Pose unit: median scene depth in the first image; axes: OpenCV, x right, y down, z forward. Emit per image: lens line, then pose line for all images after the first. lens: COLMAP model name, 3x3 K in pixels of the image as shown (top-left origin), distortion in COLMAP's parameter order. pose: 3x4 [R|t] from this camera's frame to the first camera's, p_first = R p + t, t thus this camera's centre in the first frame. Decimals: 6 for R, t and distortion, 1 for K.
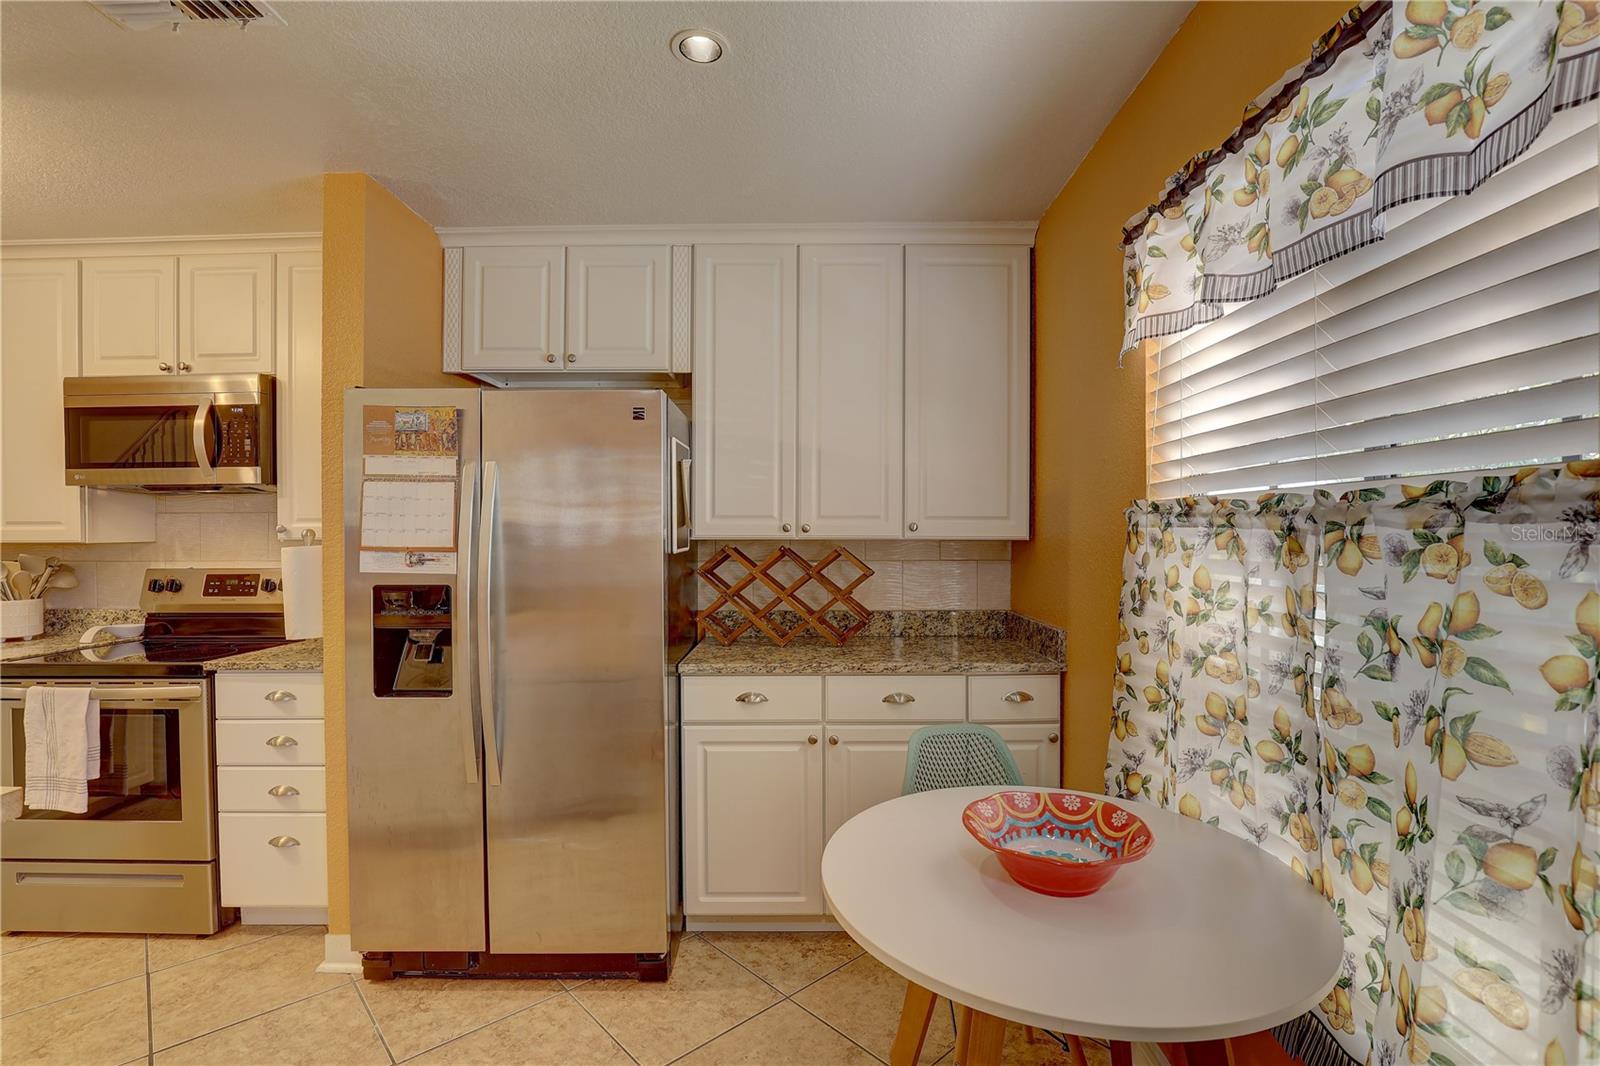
lens RADIAL K [[731.1, 0, 808.5], [0, 731.1, 538.0], [0, 0, 1]] dist [-0.039306, 0.008404]
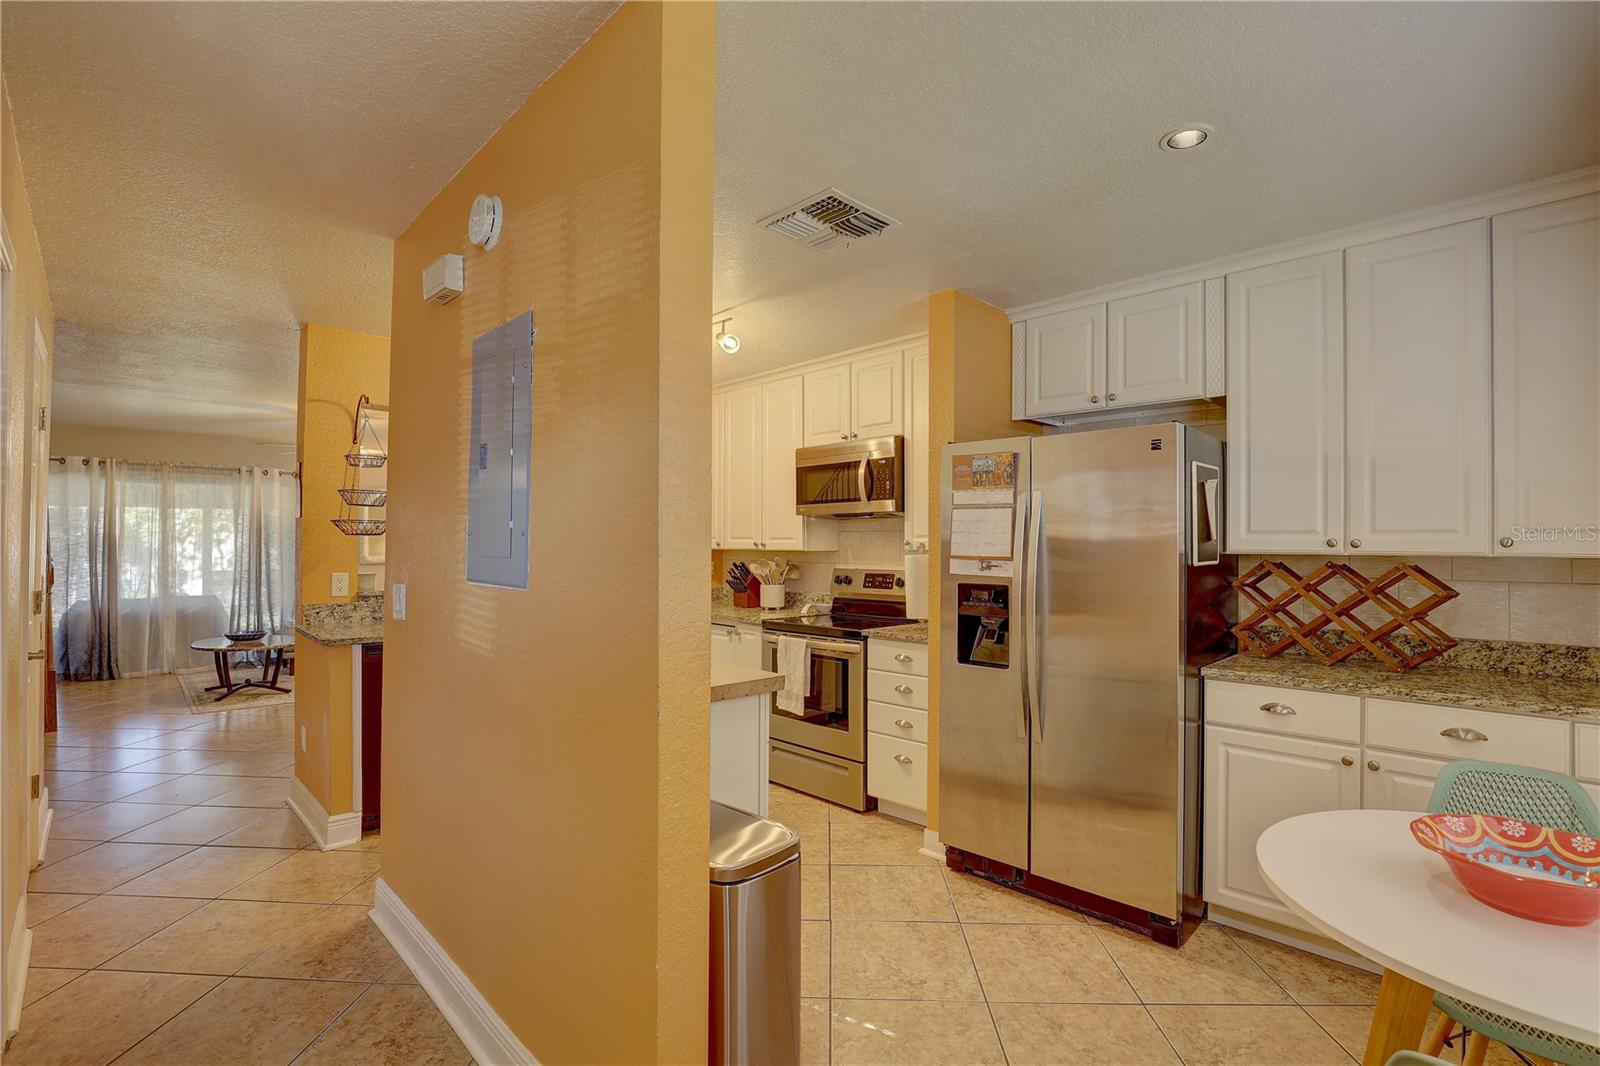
lens RADIAL K [[731.1, 0, 808.5], [0, 731.1, 538.0], [0, 0, 1]] dist [-0.039306, 0.008404]
pose [[0.709148, -0.001656, -0.705058, 0.166497], [-0.011397, 0.999840, -0.013811, 0.000714], [0.704968, 0.017830, 0.709015, -0.185369]]
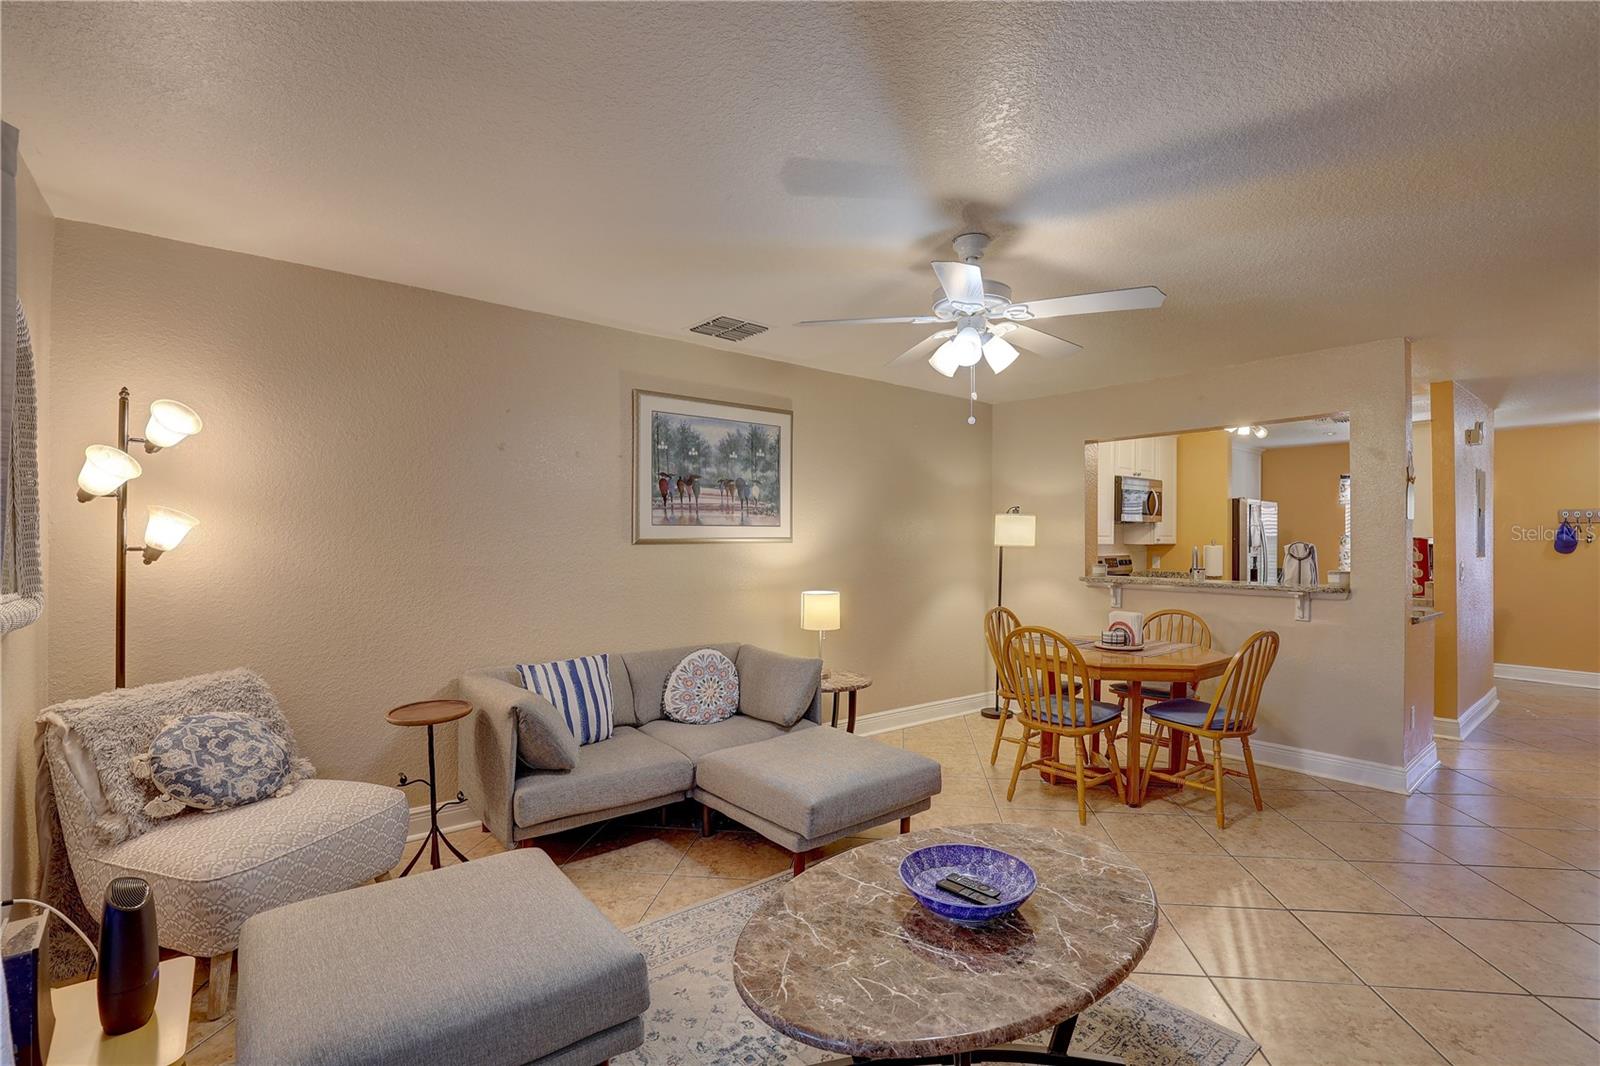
lens RADIAL K [[731.1, 0, 808.5], [0, 731.1, 538.0], [0, 0, 1]] dist [-0.039306, 0.008404]
pose [[0.765618, 0.005648, 0.643270, -3.847629], [-0.001244, 0.999973, -0.007300, 0.003382], [-0.643294, 0.004789, 0.765604, -0.230194]]
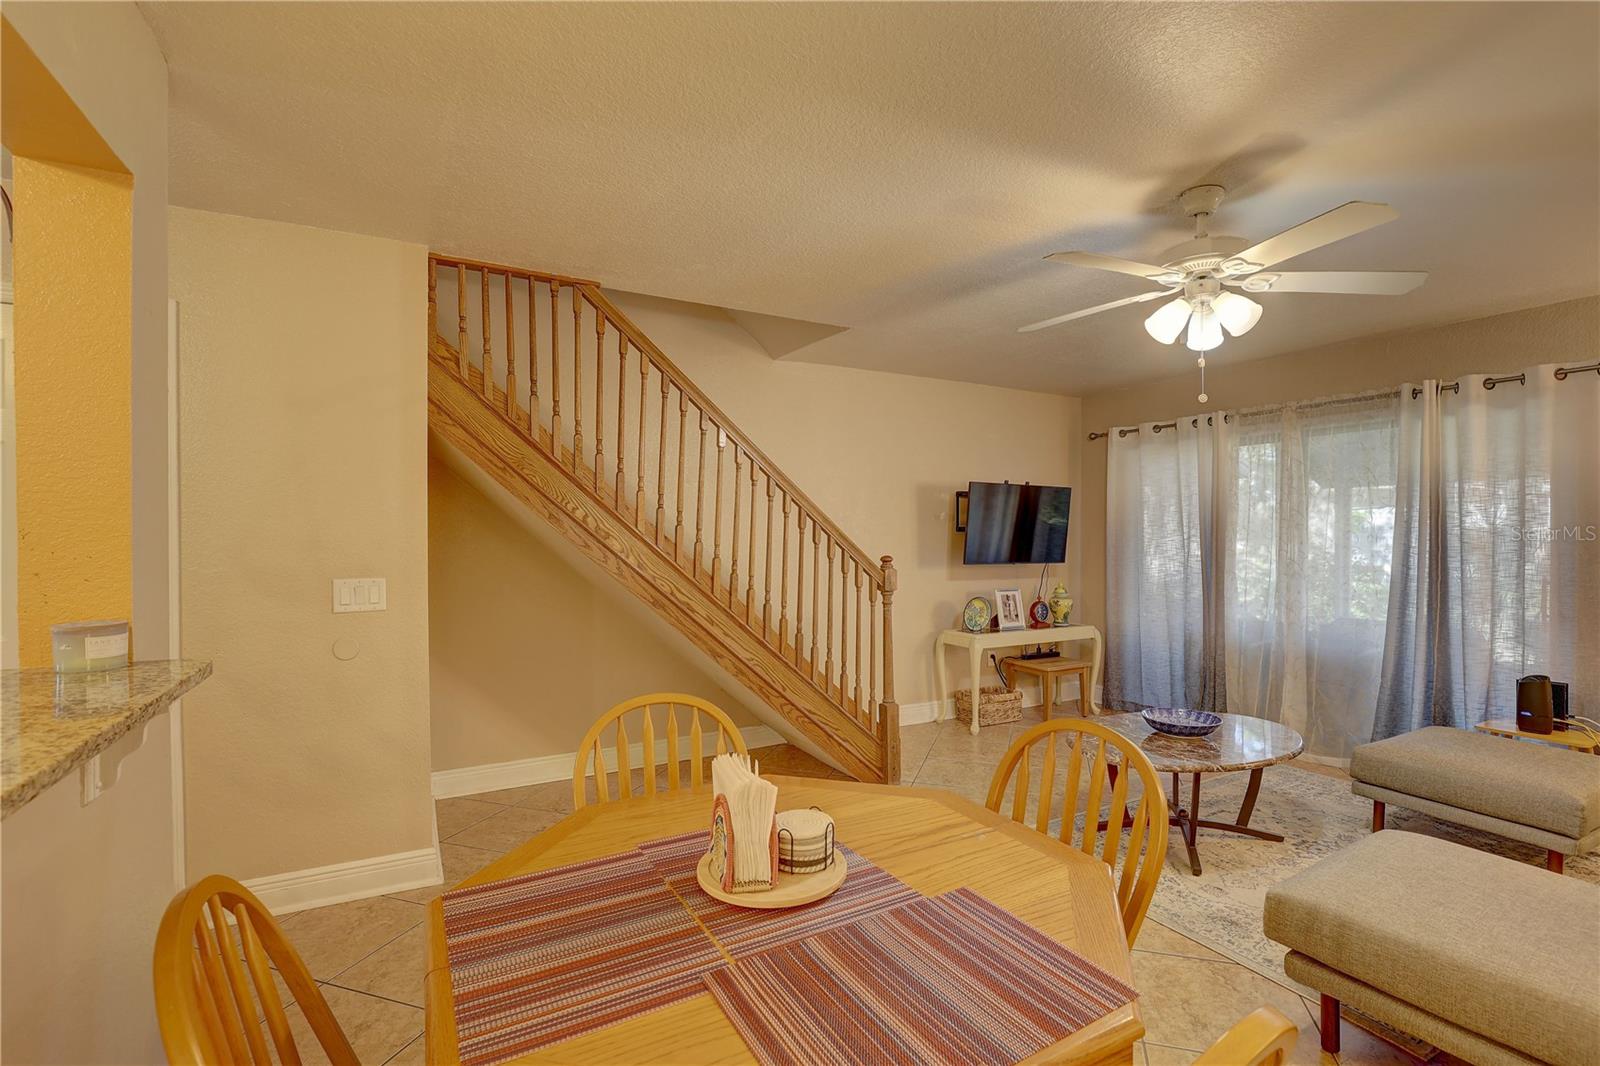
lens RADIAL K [[731.1, 0, 808.5], [0, 731.1, 538.0], [0, 0, 1]] dist [-0.039306, 0.008404]
pose [[-0.870948, 0.006785, -0.491328, -1.968626], [-0.000320, 0.999897, 0.014375, -0.011464], [0.491375, 0.012677, -0.870856, 1.069403]]
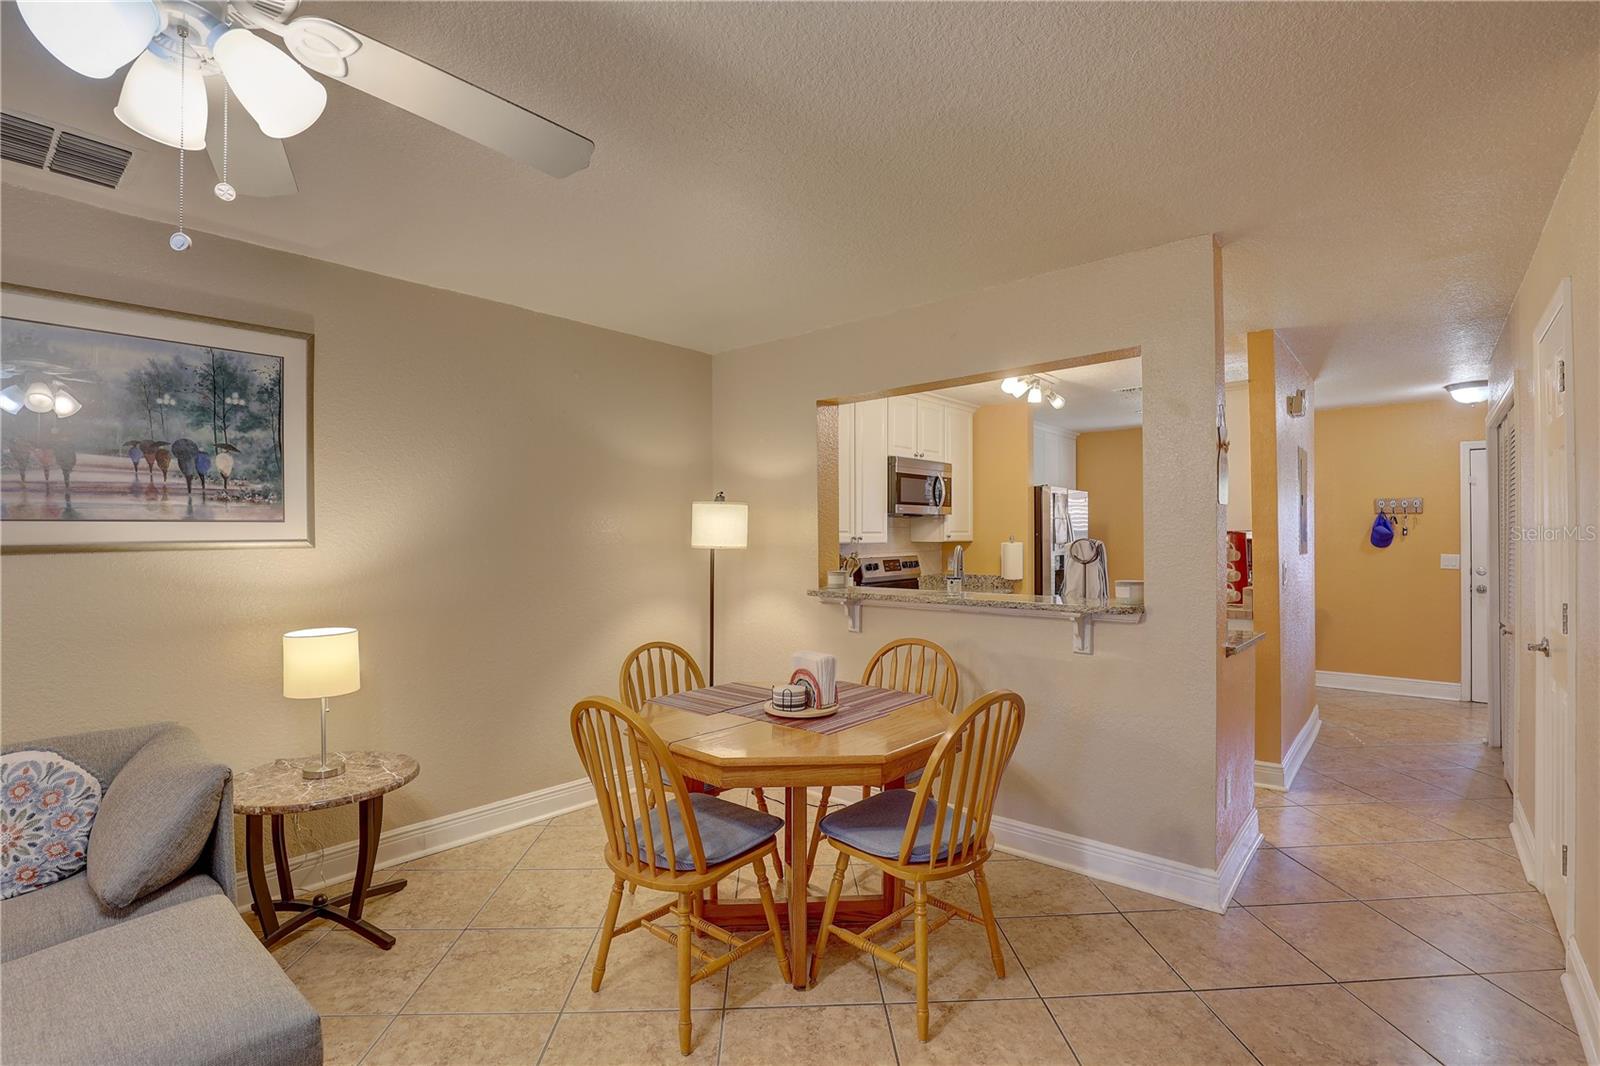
lens RADIAL K [[734.4, 0, 806.7], [0, 734.4, 538.8], [0, 0, 1]] dist [-0.035220, 0.007815]
pose [[0.644730, -0.004089, 0.764399, -3.019622], [0.009363, 0.999953, -0.002548, -0.002823], [-0.764353, 0.008800, 0.644738, -0.098857]]
